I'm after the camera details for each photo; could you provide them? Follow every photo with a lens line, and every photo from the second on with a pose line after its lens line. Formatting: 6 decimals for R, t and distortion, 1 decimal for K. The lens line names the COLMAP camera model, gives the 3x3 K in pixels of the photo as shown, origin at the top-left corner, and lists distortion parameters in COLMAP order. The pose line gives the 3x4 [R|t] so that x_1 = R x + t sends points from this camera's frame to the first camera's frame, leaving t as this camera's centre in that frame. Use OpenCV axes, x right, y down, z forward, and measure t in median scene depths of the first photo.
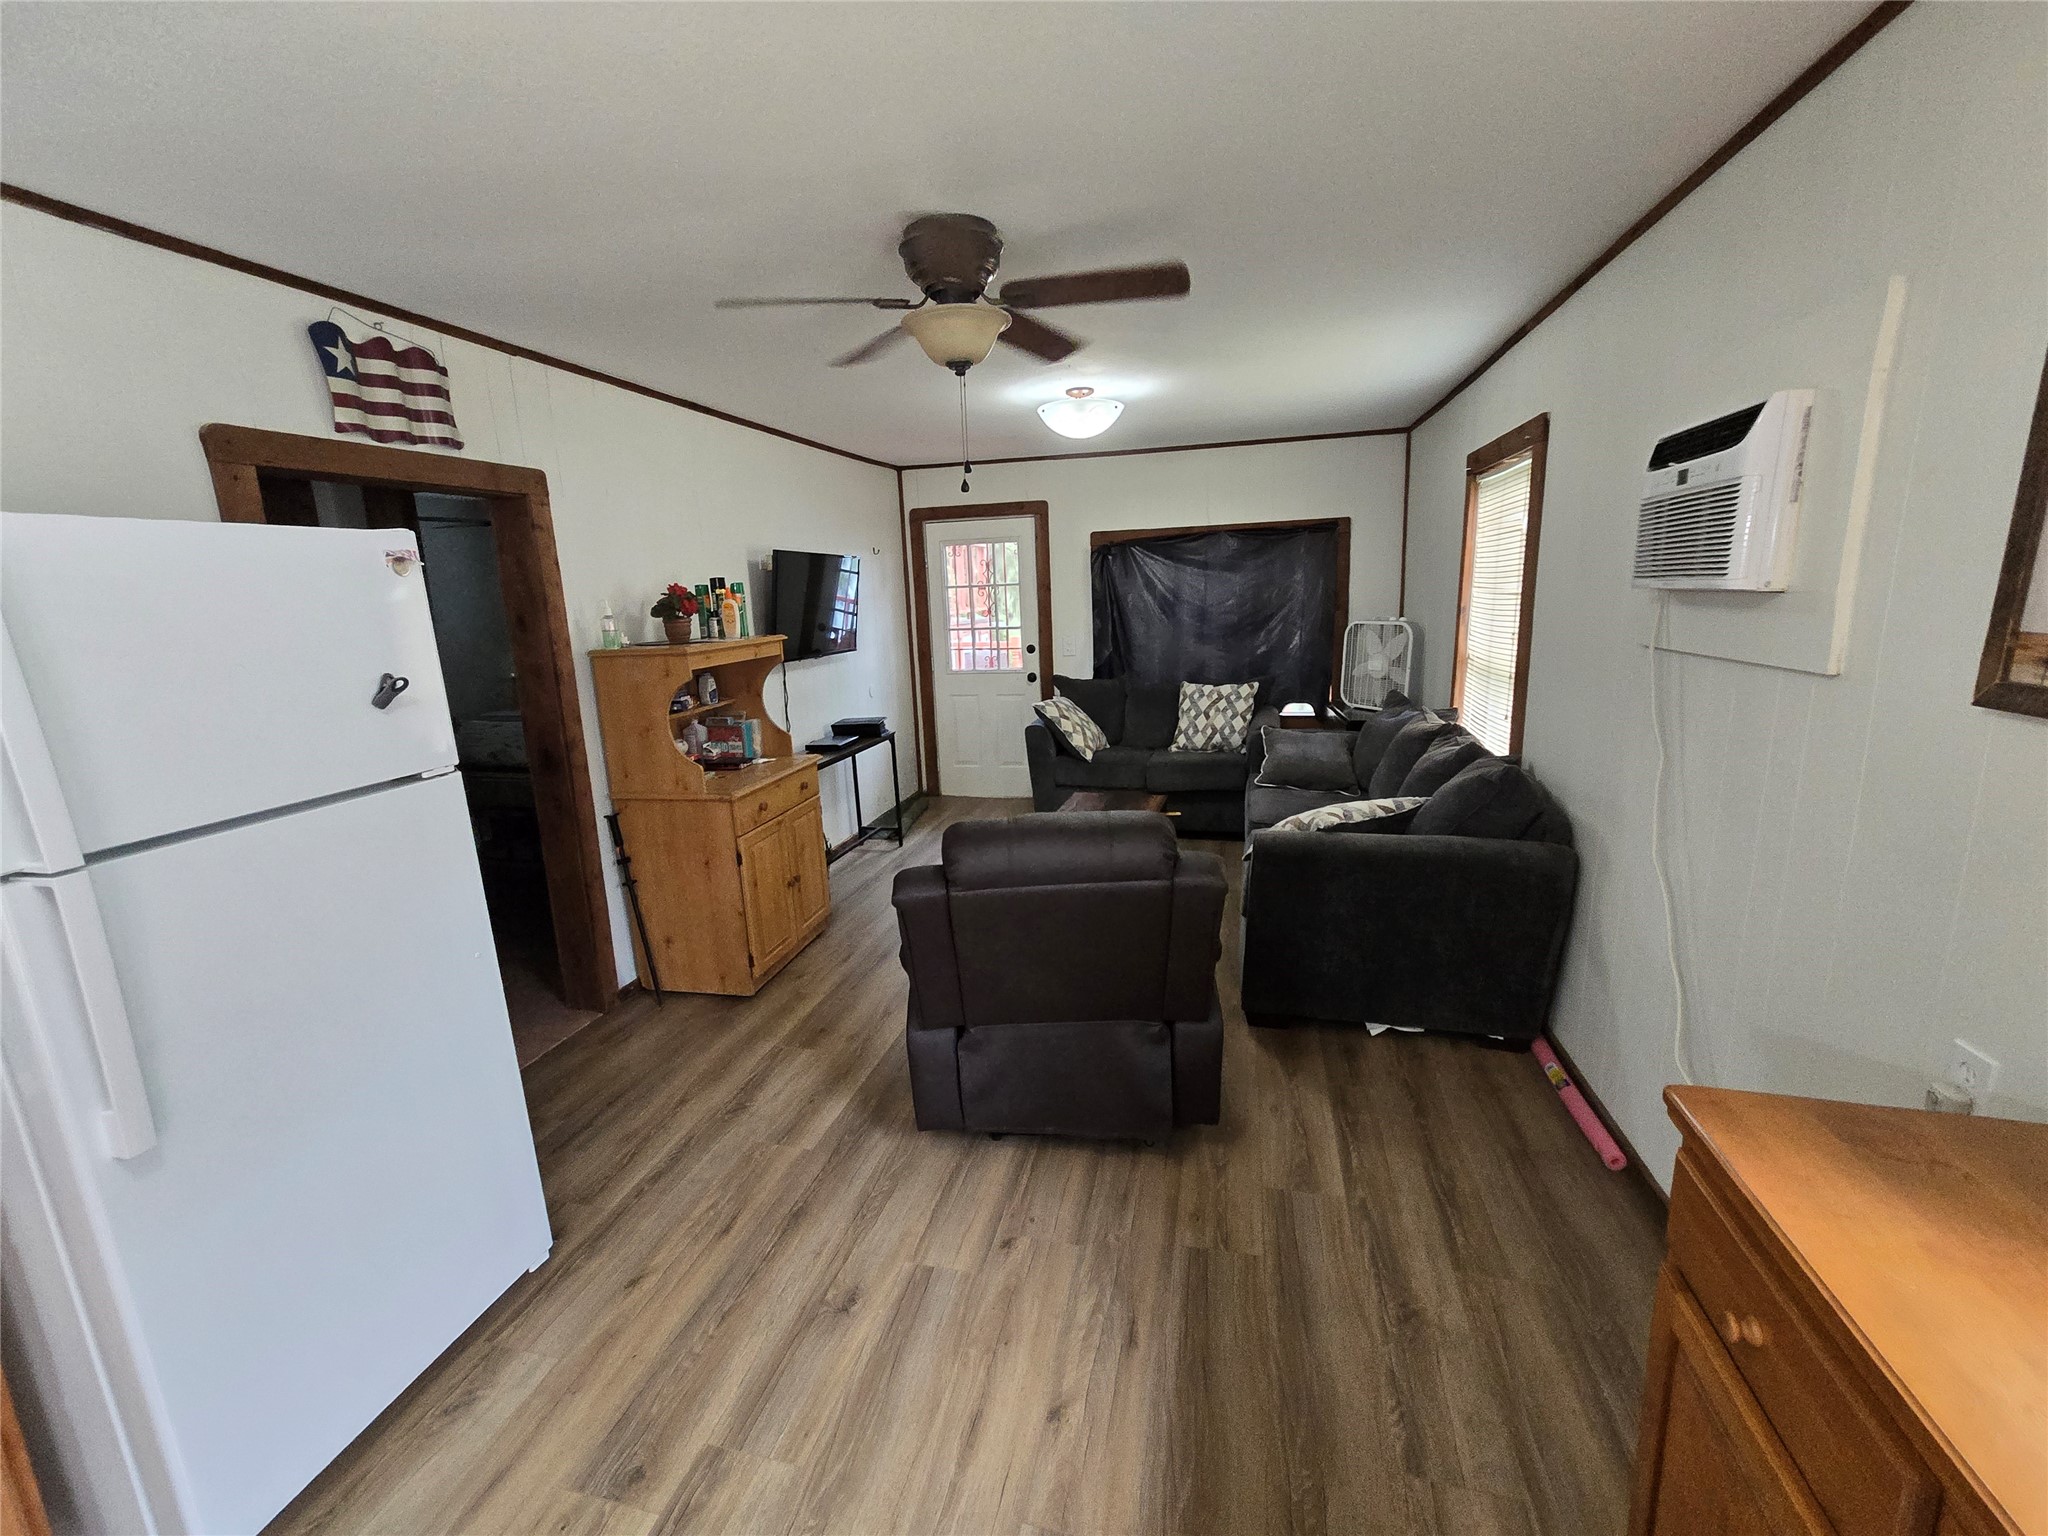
lens RADIAL K [[840.5, 0, 1022.9], [0, 840.5, 772.4], [0, 0, 1]] dist [-0.001788, -0.000052]
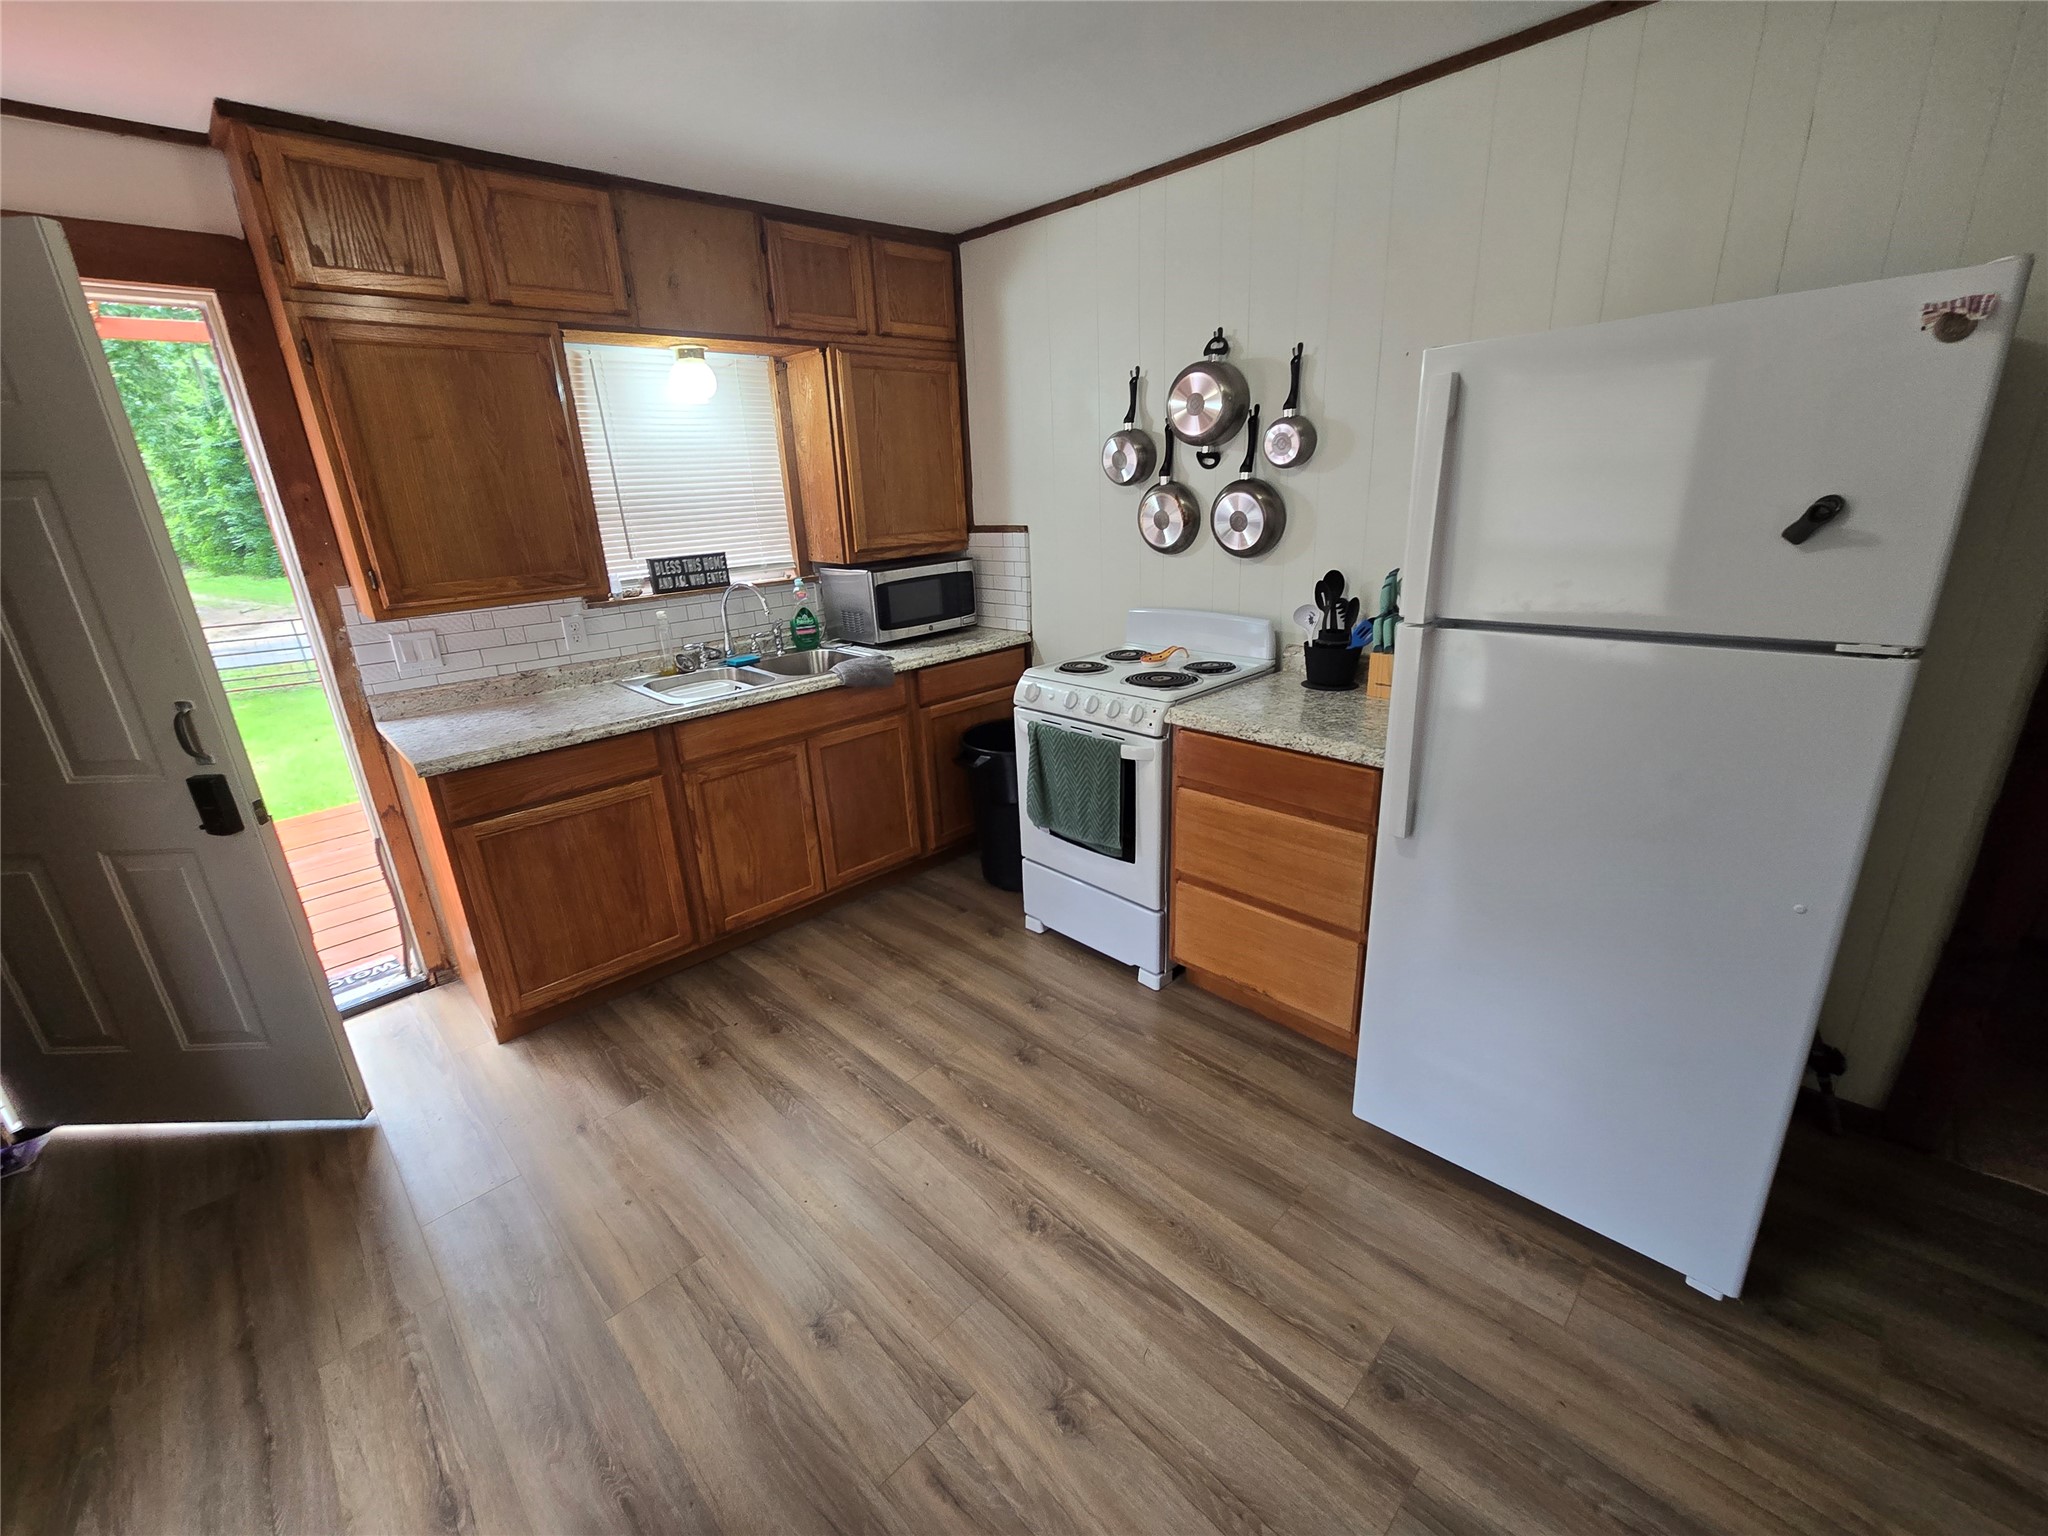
lens RADIAL K [[840.5, 0, 1016.6], [0, 840.5, 767.1], [0, 0, 1]] dist [-0.001788, -0.000052]
pose [[-0.524209, 0.331916, -0.784243, 0.259982], [-0.108083, 0.887537, 0.447879, -0.158393], [0.844703, 0.319545, -0.429380, 0.791882]]
